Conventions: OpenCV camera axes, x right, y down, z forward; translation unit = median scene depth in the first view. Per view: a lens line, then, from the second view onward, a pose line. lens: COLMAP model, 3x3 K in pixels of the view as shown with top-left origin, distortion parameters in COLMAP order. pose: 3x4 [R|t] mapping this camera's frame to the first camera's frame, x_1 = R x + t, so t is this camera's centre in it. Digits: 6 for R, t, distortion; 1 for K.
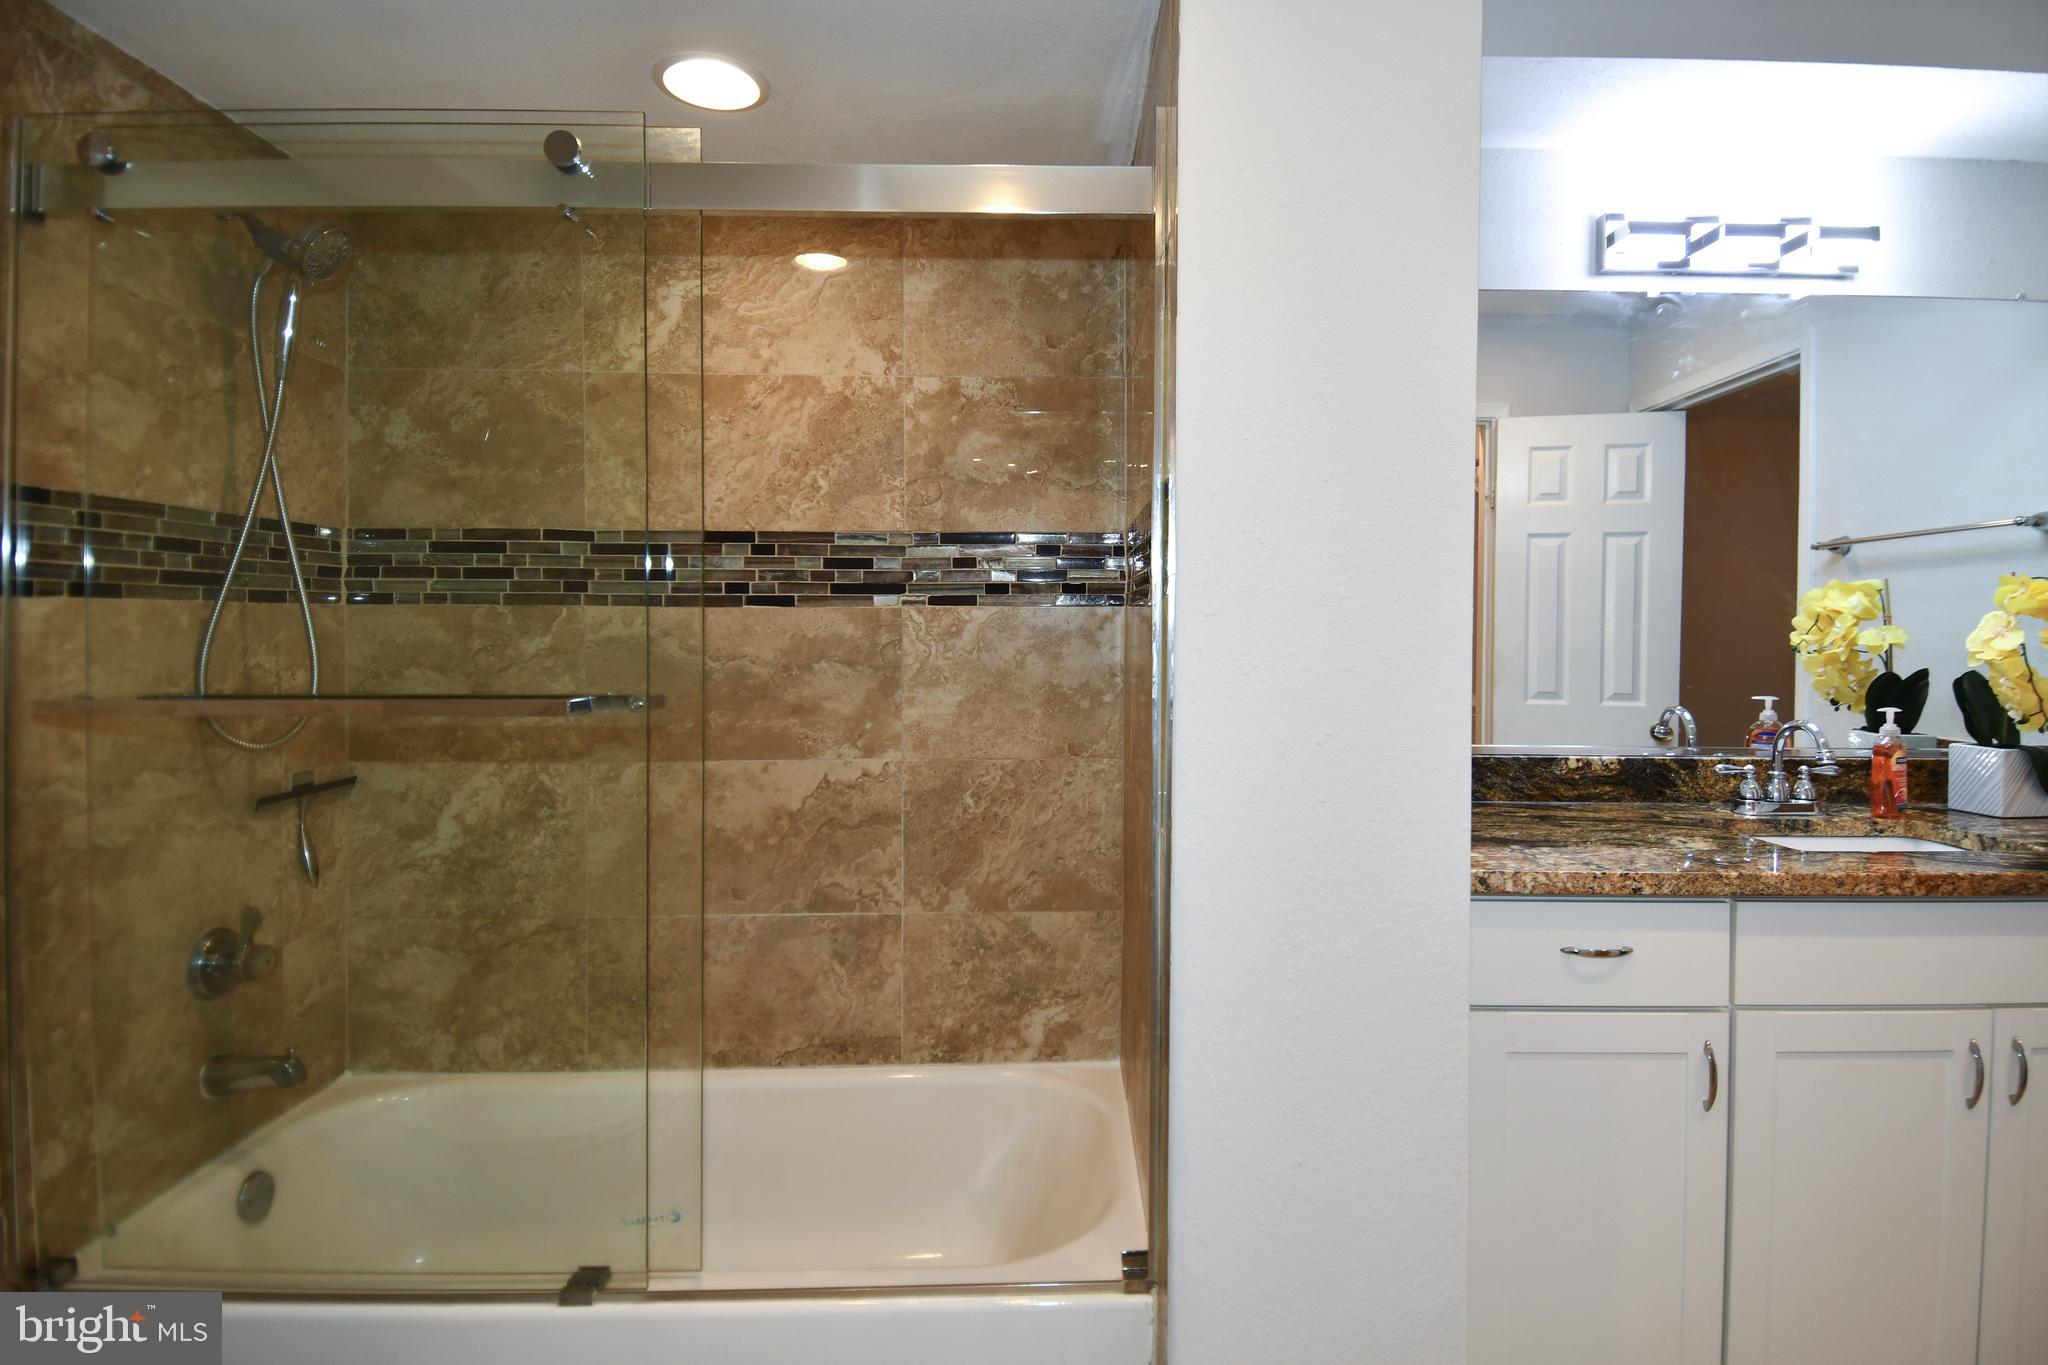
lens RADIAL K [[1072.8, 0, 1072.1], [0, 1072.8, 657.4], [0, 0, 1]] dist [0.052079, -0.057442]
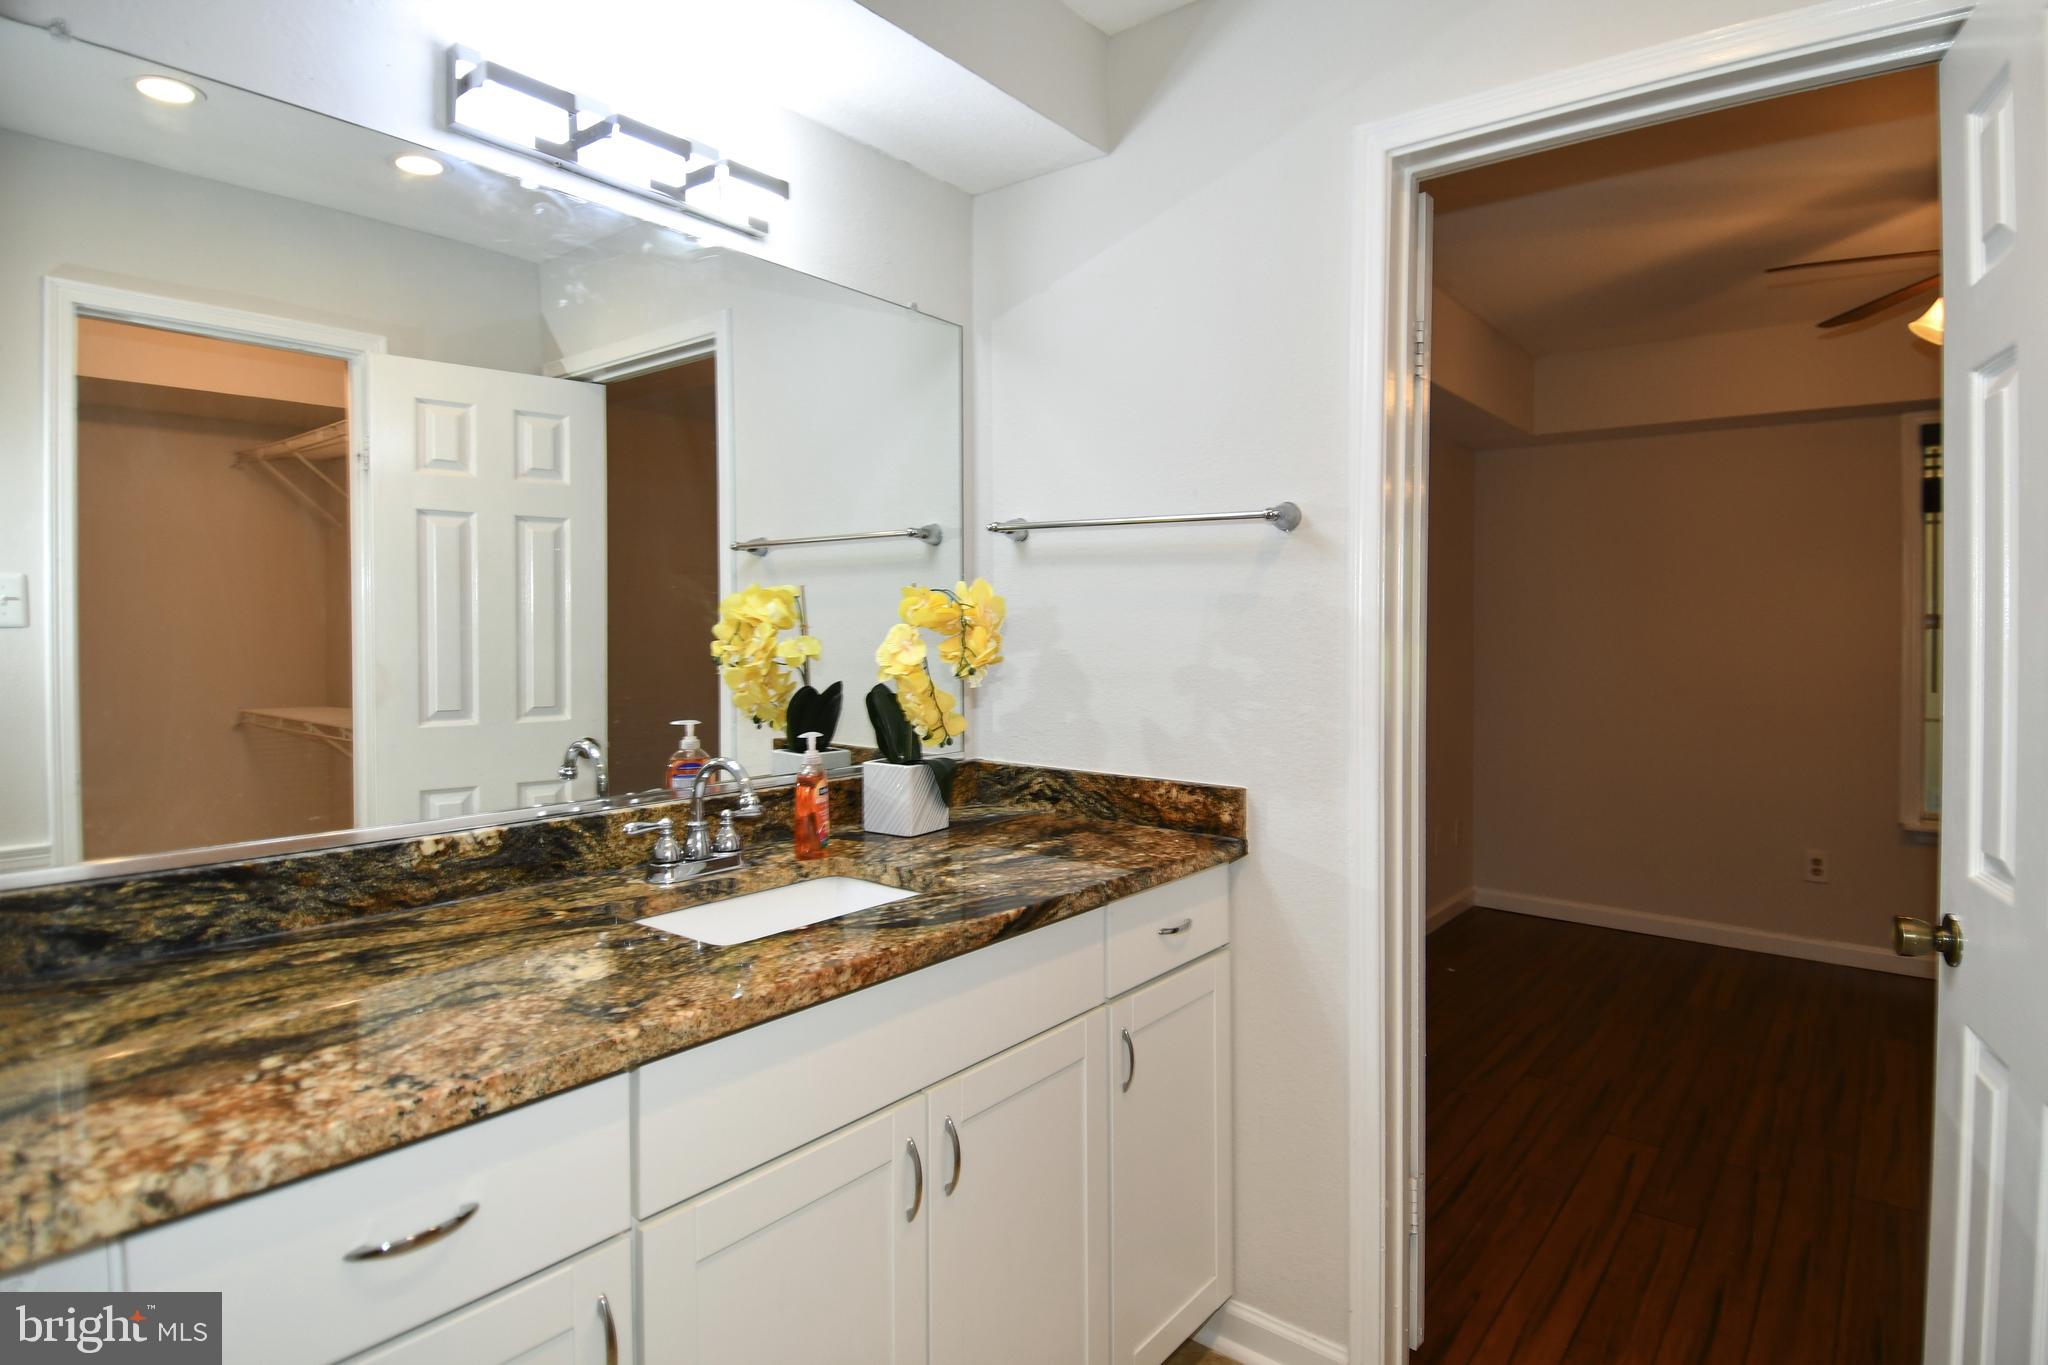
lens RADIAL K [[1072.8, 0, 1072.1], [0, 1072.8, 657.4], [0, 0, 1]] dist [0.052079, -0.057442]
pose [[0.622146, -0.025819, 0.782475, 0.186219], [0.017384, 0.999665, 0.019163, -0.026536], [-0.782708, 0.001680, 0.622387, 0.265672]]
